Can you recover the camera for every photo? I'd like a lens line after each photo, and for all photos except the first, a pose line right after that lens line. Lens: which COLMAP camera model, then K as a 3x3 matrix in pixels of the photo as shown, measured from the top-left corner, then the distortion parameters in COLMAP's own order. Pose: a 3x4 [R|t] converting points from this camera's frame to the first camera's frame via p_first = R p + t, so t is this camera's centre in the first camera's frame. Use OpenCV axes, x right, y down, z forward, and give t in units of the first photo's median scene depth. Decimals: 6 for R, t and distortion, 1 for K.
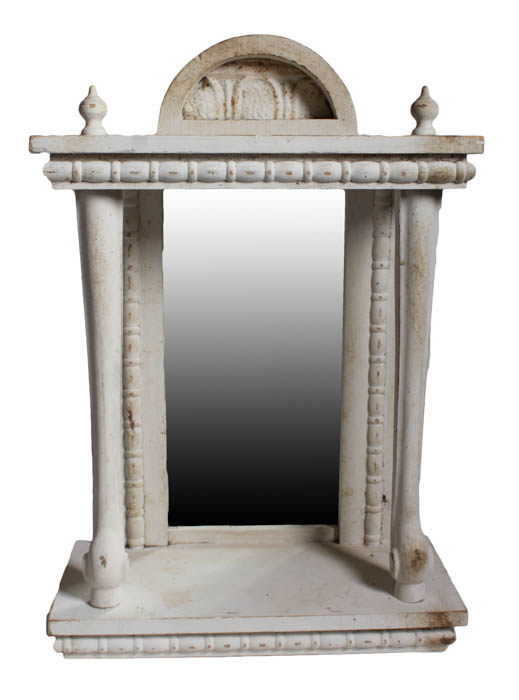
lens RADIAL K [[871.1, 0, 259.5], [0, 871.1, 350.0], [0, 0, 1]] dist [-0.064686, -0.019074]
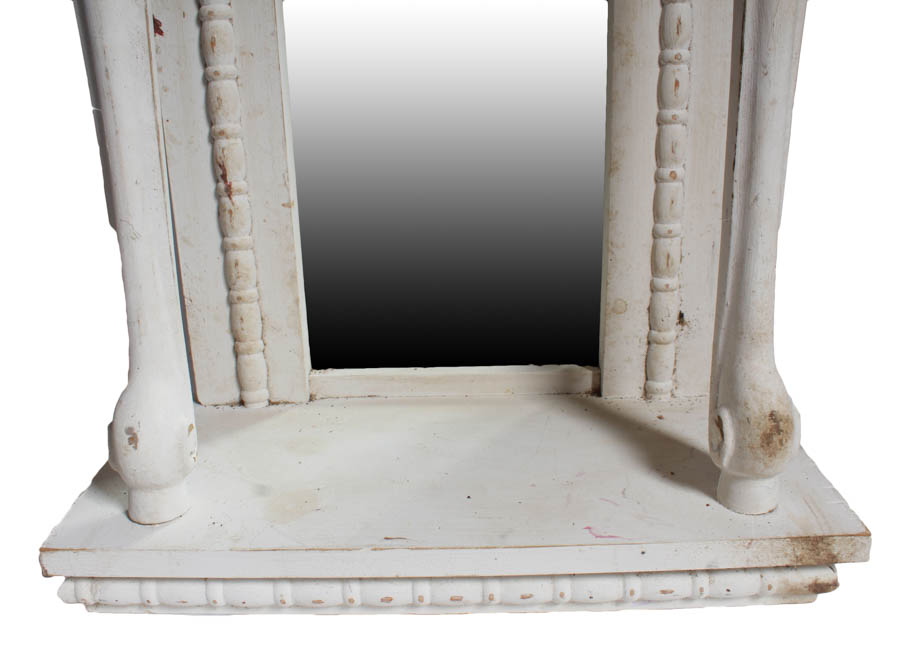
lens RADIAL K [[750.2, 0, 450.0], [0, 750.2, 326.0], [0, 0, 1]] dist [-0.091331, -0.000926]
pose [[0.997236, -0.011137, -0.073460, 0.030874], [0.021023, 0.990593, 0.135217, 0.116465], [0.071263, -0.136387, 0.988089, 0.552854]]
